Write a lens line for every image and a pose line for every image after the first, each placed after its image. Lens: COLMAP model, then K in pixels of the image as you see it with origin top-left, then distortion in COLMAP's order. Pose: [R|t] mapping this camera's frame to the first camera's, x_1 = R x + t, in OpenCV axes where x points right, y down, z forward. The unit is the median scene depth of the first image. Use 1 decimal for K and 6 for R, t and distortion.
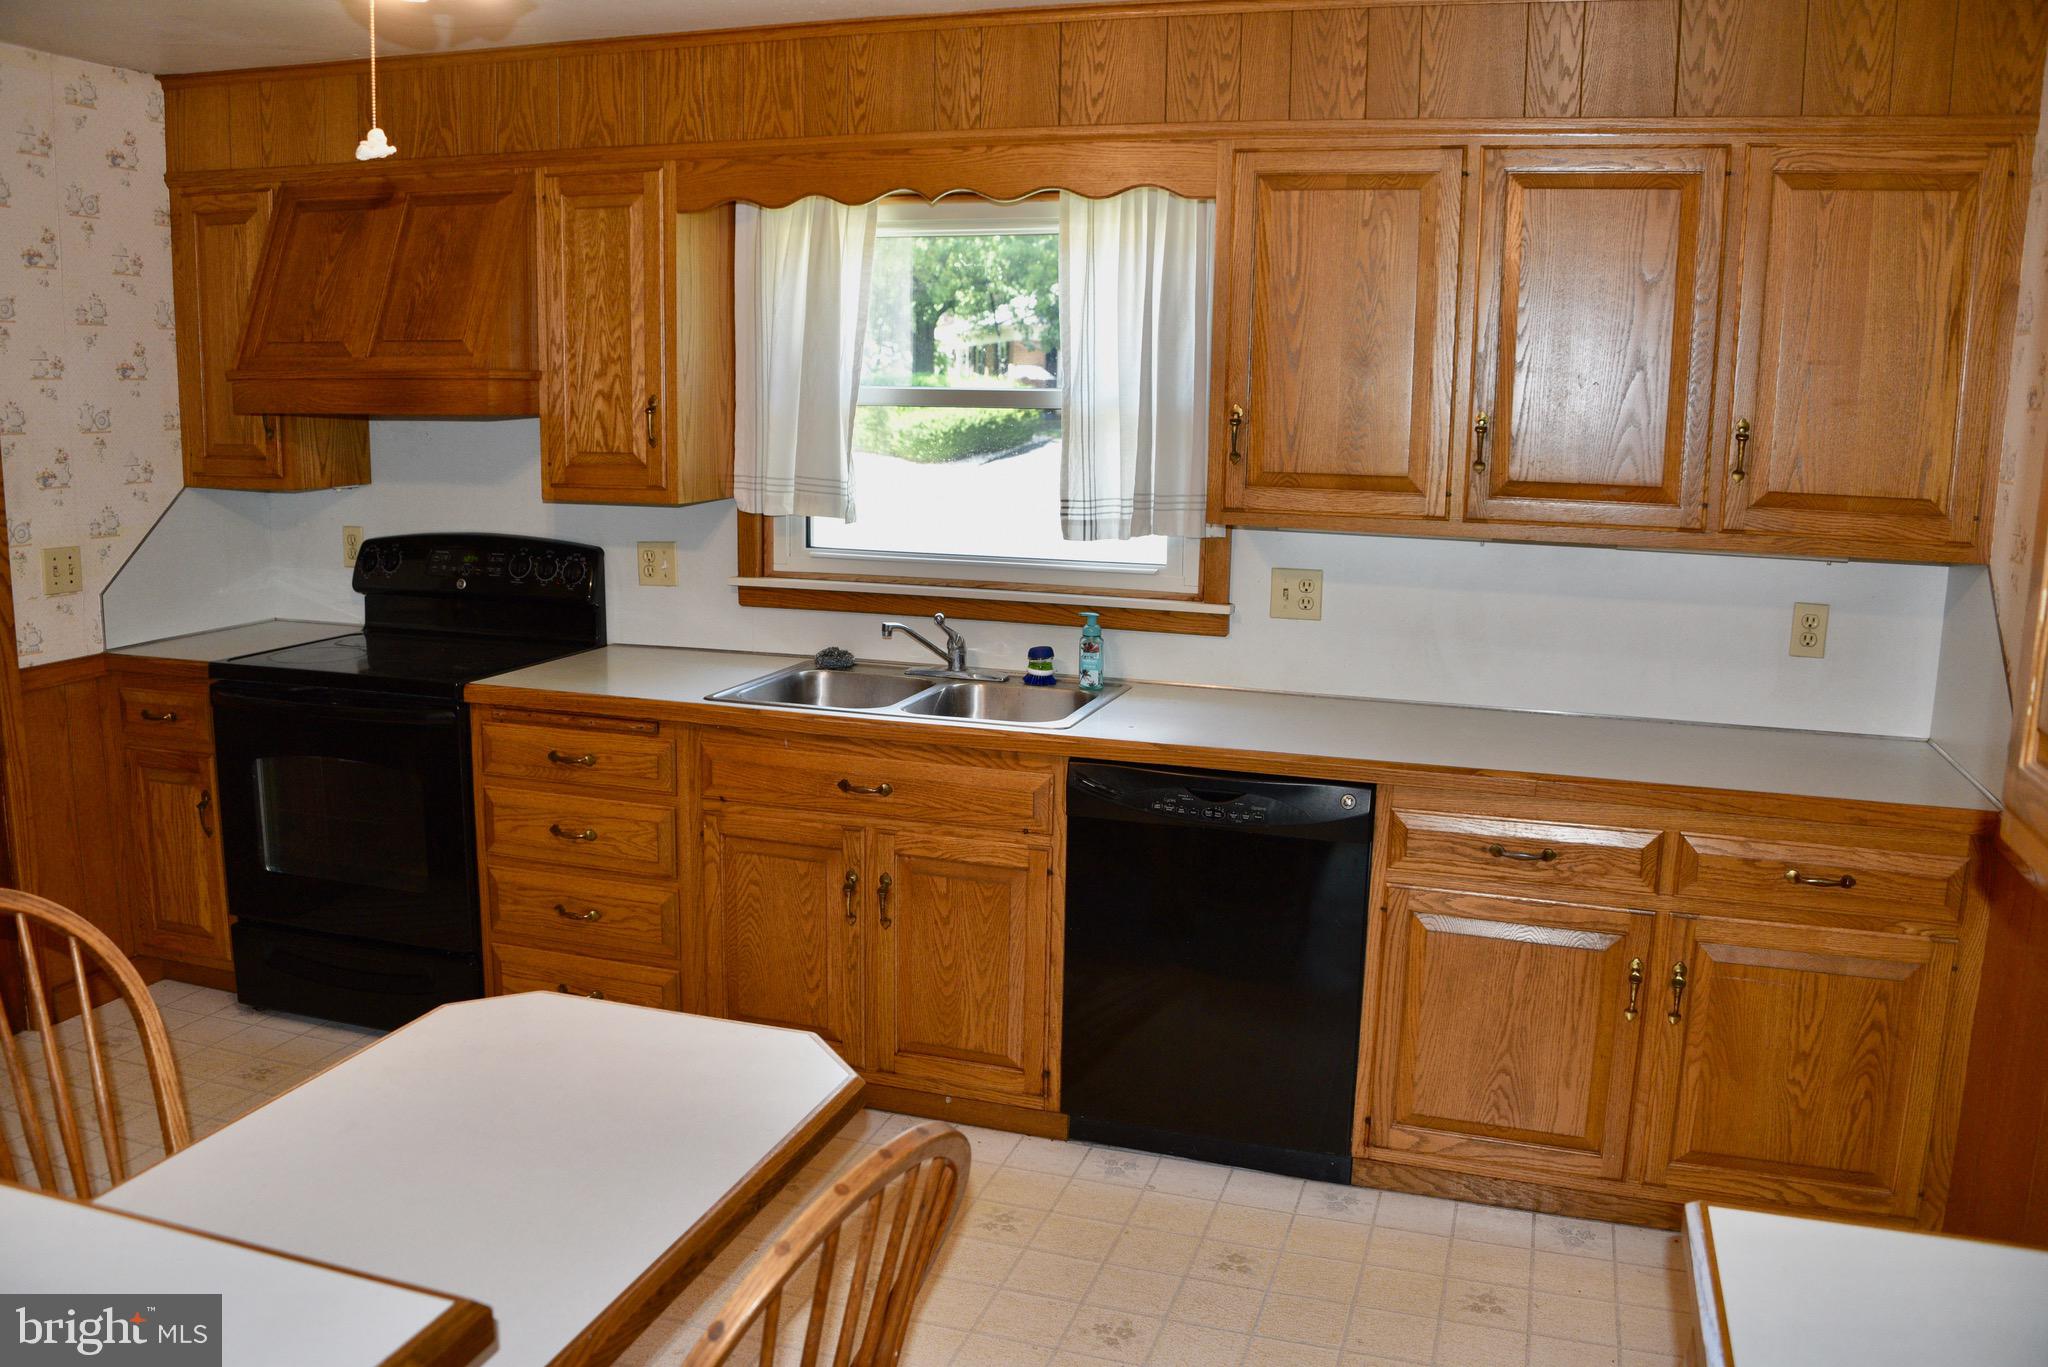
lens RADIAL K [[1606.9, 0, 1024.0], [0, 1606.9, 683.5], [0, 0, 1]] dist [-0.103544, 0.011448]
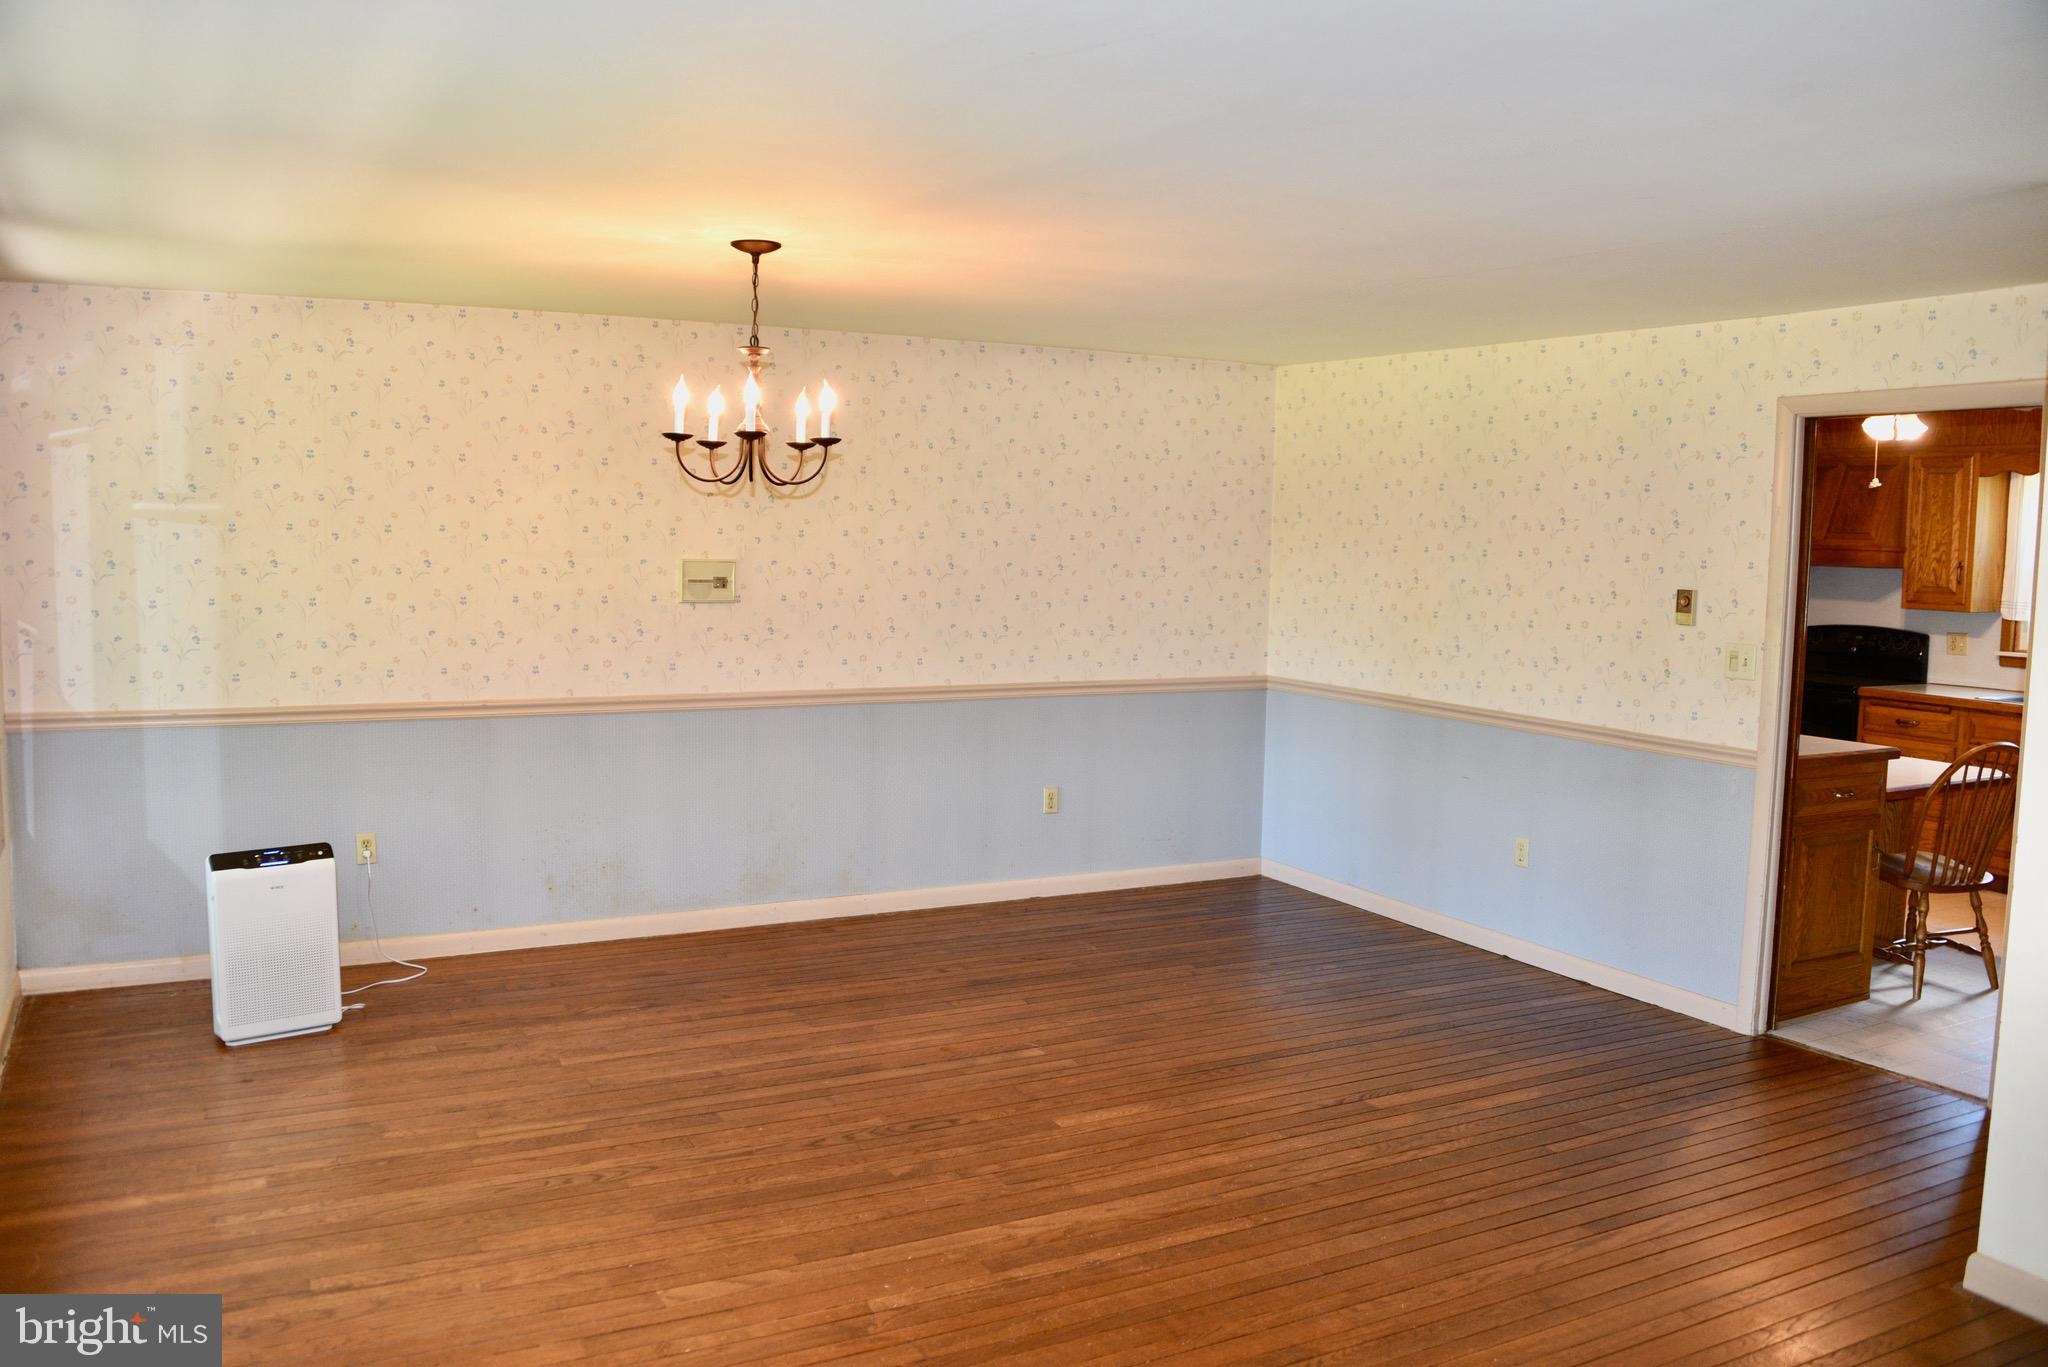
lens RADIAL K [[1606.9, 0, 1024.0], [0, 1606.9, 683.5], [0, 0, 1]] dist [-0.103544, 0.011448]
pose [[0.715944, 0.061749, -0.695422, 0.315510], [-0.128445, 0.990728, -0.044265, 0.232019], [0.686240, 0.121015, 0.717237, -1.310621]]
